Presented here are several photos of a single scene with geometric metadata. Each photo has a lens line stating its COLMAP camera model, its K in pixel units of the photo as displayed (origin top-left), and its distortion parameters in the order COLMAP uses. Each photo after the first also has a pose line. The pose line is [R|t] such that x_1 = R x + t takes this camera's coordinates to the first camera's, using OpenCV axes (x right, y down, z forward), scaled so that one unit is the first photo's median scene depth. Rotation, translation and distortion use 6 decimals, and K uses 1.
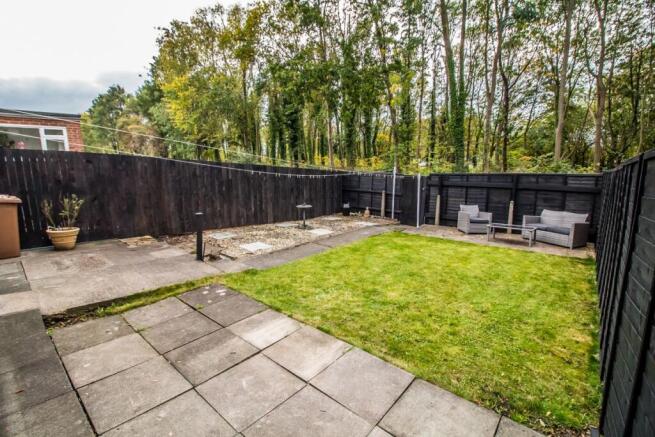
lens RADIAL K [[307.1, 0, 327.8], [0, 307.1, 214.2], [0, 0, 1]] dist [-0.004262, -0.001394]
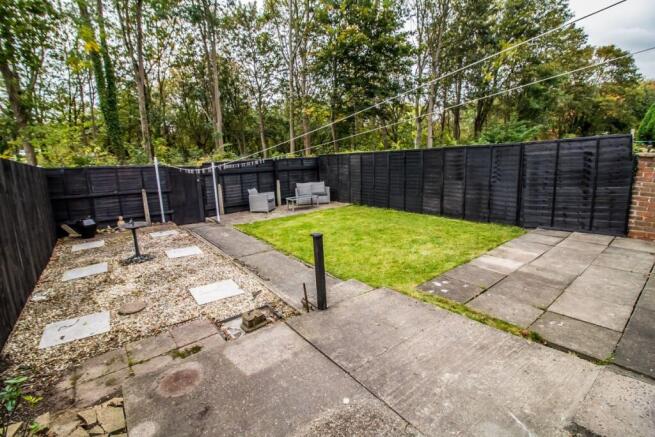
lens RADIAL K [[307.1, 0, 326.8], [0, 307.1, 219.1], [0, 0, 1]] dist [-0.004262, -0.001394]
pose [[0.169159, -0.215459, 0.961750, -1.179692], [0.174370, 0.966962, 0.185957, -0.165639], [-0.970041, 0.136244, 0.201140, 1.031216]]
